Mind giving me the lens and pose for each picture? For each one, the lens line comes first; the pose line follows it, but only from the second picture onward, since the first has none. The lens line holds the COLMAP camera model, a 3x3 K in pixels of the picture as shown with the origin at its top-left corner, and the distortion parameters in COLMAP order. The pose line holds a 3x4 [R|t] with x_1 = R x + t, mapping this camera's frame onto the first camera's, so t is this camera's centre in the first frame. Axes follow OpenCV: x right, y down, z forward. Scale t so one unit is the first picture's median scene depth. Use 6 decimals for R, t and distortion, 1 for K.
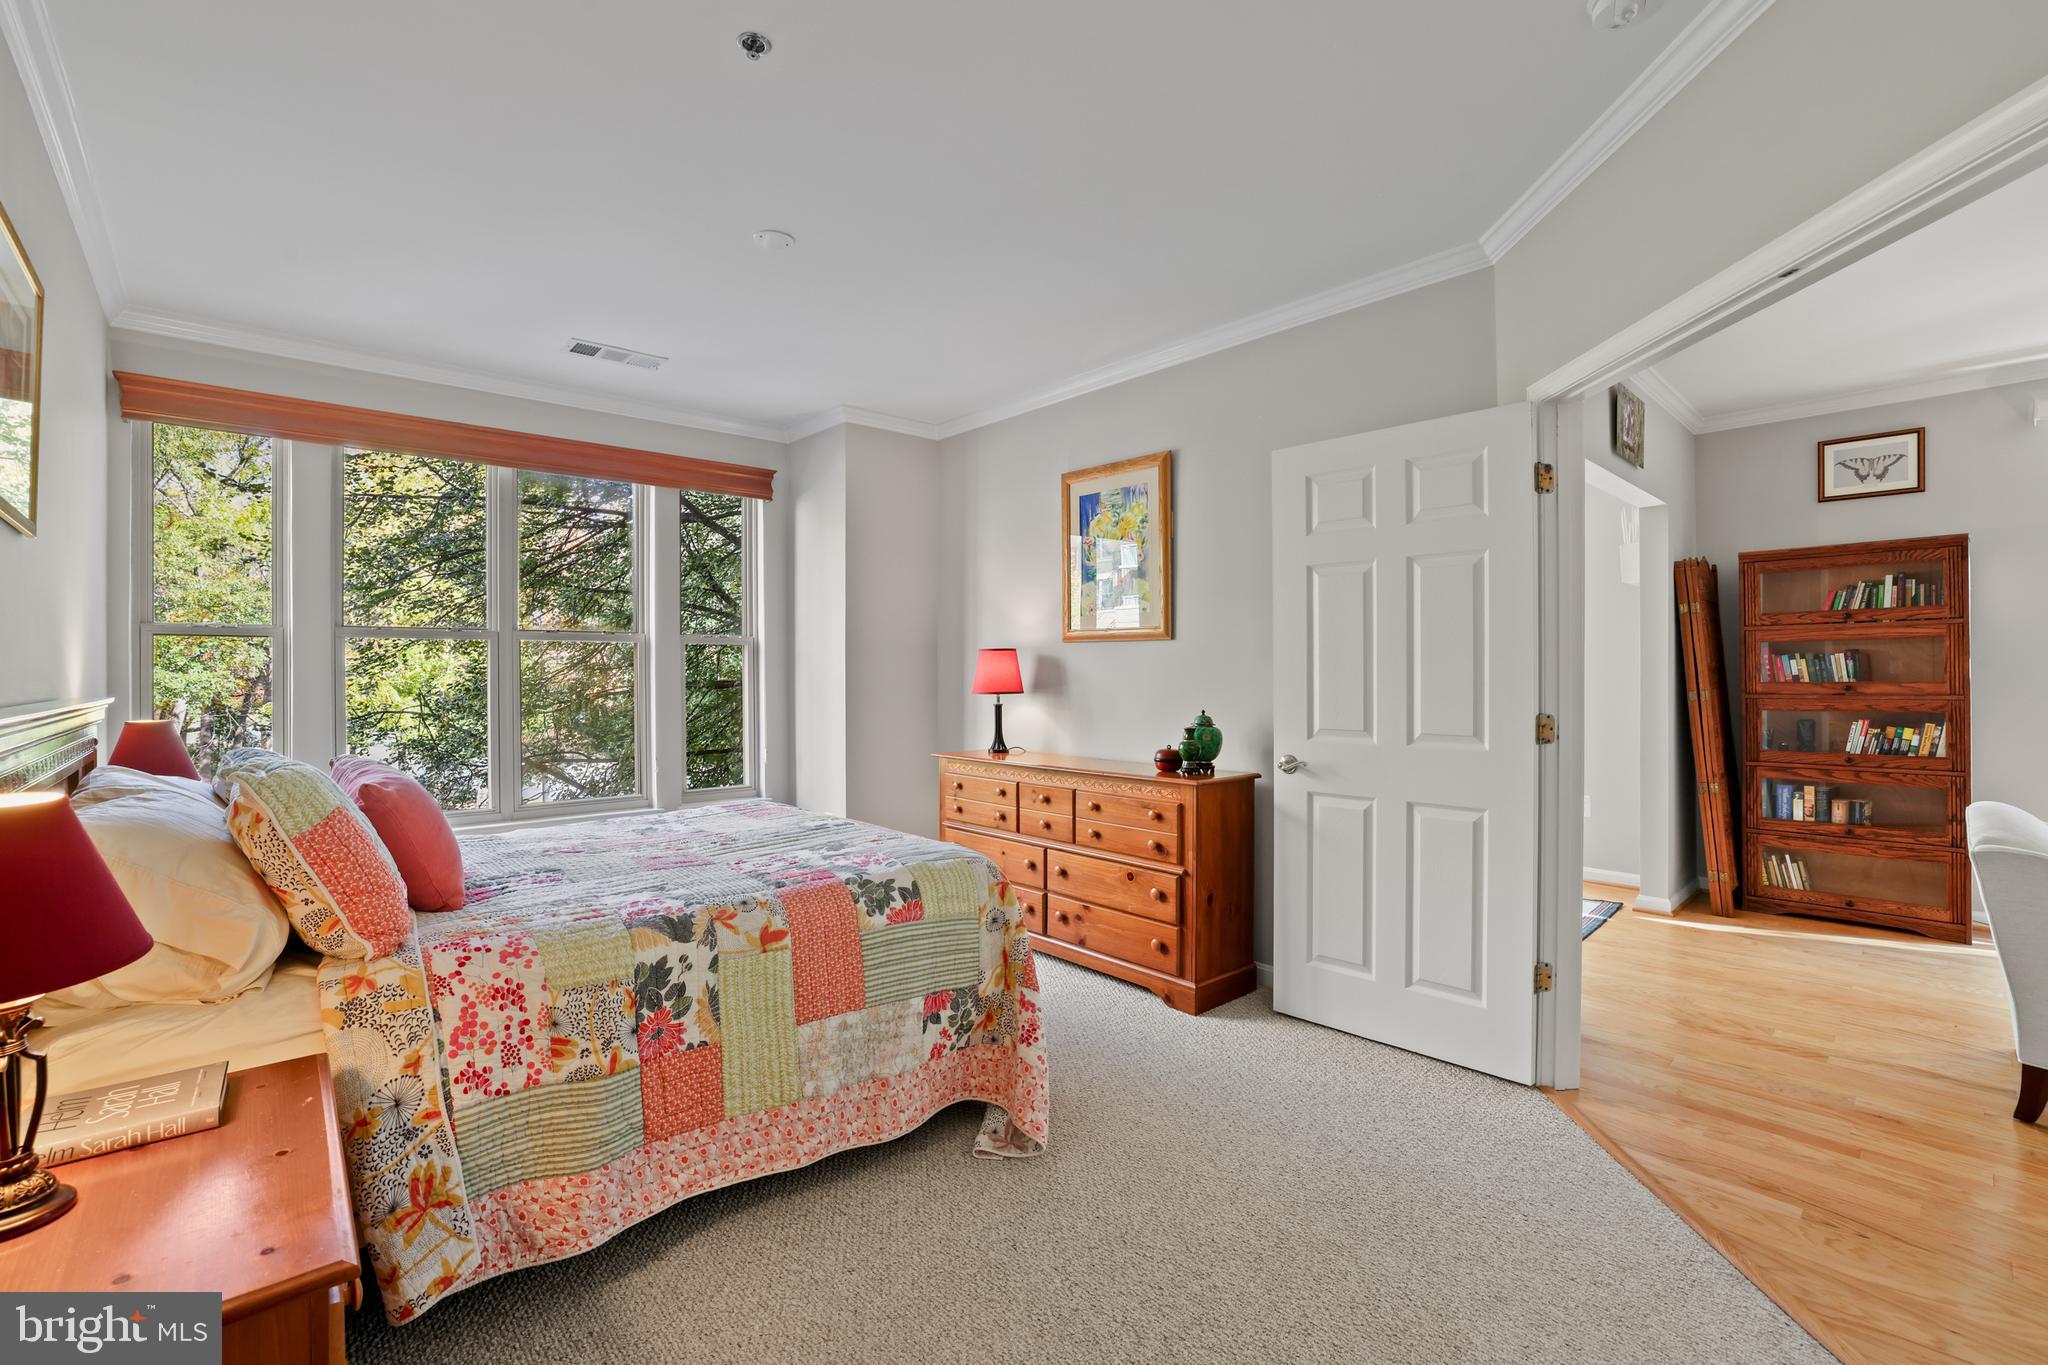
lens RADIAL K [[914.9, 0, 1020.7], [0, 914.9, 688.1], [0, 0, 1]] dist [-0.047511, 0.021108]
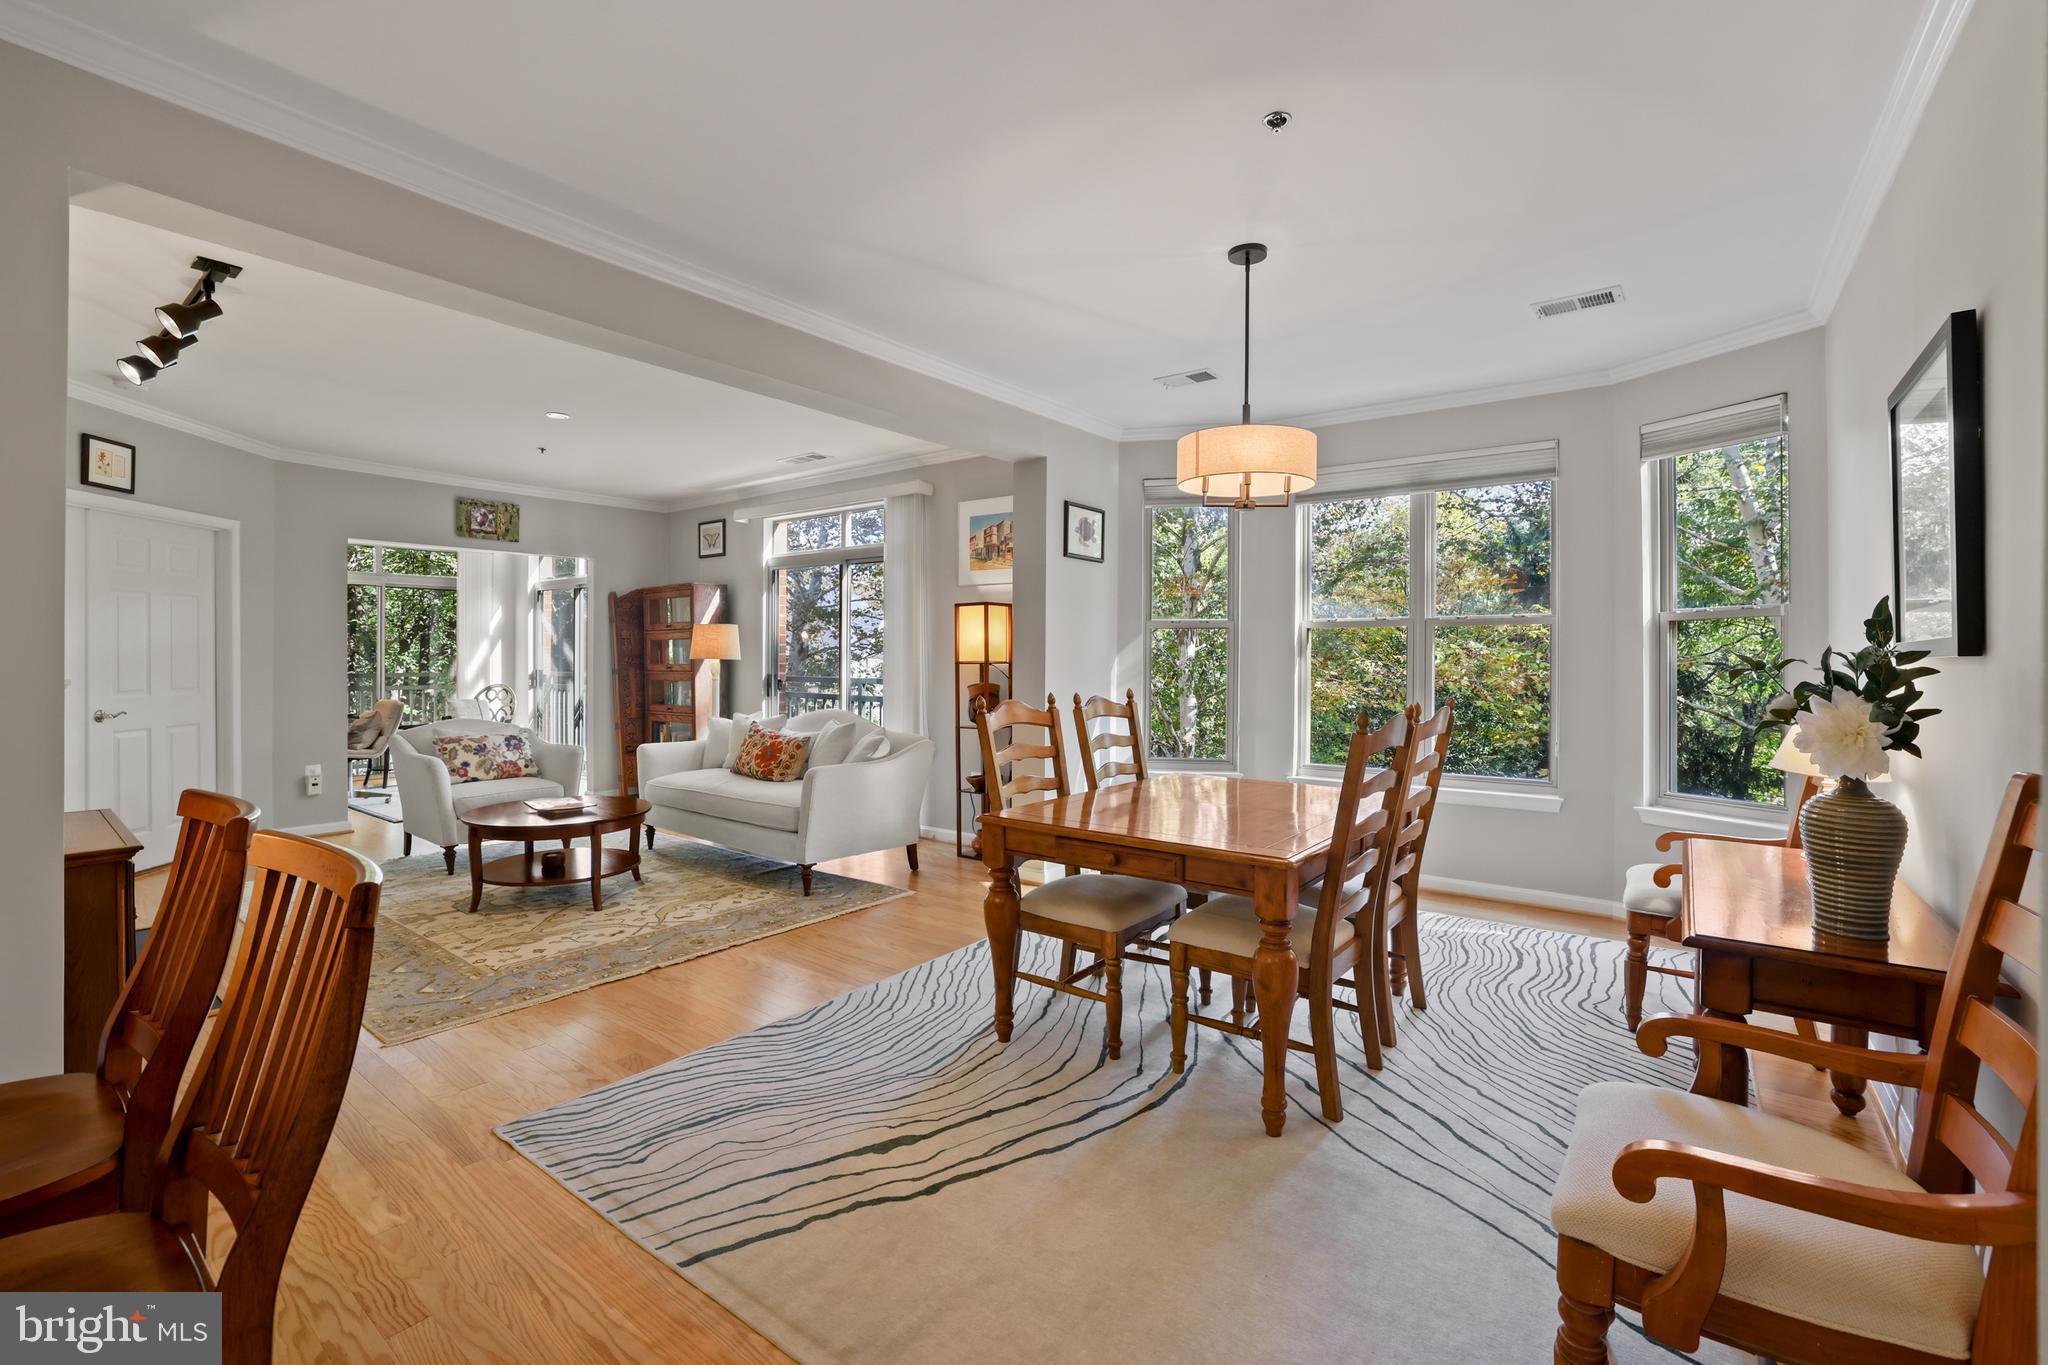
lens RADIAL K [[886.3, 0, 1016.8], [0, 886.3, 656.8], [0, 0, 1]] dist [-0.044642, 0.019065]
pose [[0.989748, 0.007692, 0.142617, 1.339469], [-0.005130, 0.999819, -0.018321, 0.007160], [-0.142732, 0.017401, 0.989608, -0.794181]]
